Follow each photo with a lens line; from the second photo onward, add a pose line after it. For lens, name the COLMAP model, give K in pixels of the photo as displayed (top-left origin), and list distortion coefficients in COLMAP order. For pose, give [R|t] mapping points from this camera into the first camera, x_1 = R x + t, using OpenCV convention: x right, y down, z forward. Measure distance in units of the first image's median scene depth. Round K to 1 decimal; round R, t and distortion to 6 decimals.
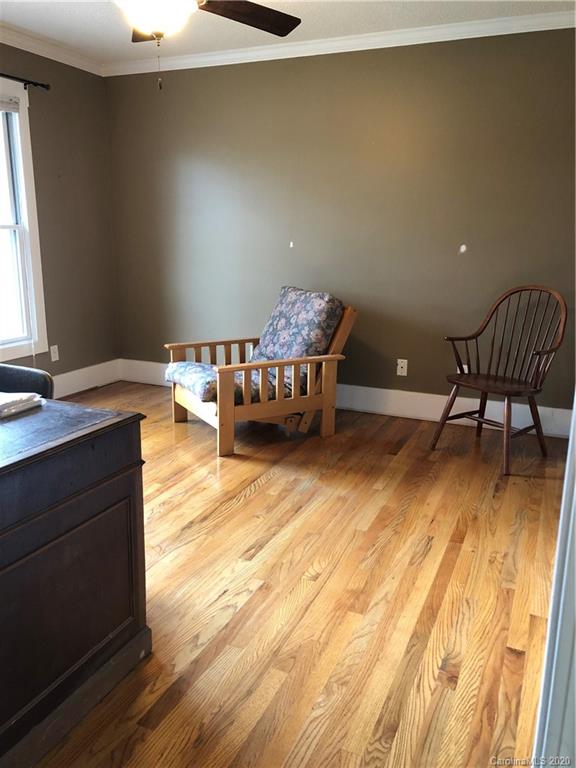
lens RADIAL K [[636.9, 0, 287.5], [0, 636.9, 383.6], [0, 0, 1]] dist [0.059550, -0.036194]
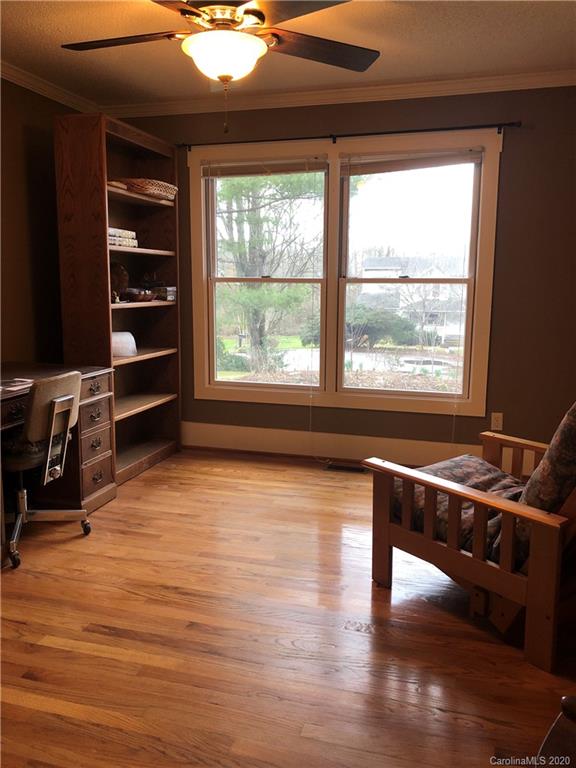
lens RADIAL K [[636.9, 0, 286.8], [0, 636.9, 382.7], [0, 0, 1]] dist [0.059550, -0.036194]
pose [[0.127708, 0.153576, -0.979850, 0.508510], [-0.238217, 0.963769, 0.120008, -0.152543], [0.962779, 0.218091, 0.159665, 0.642713]]
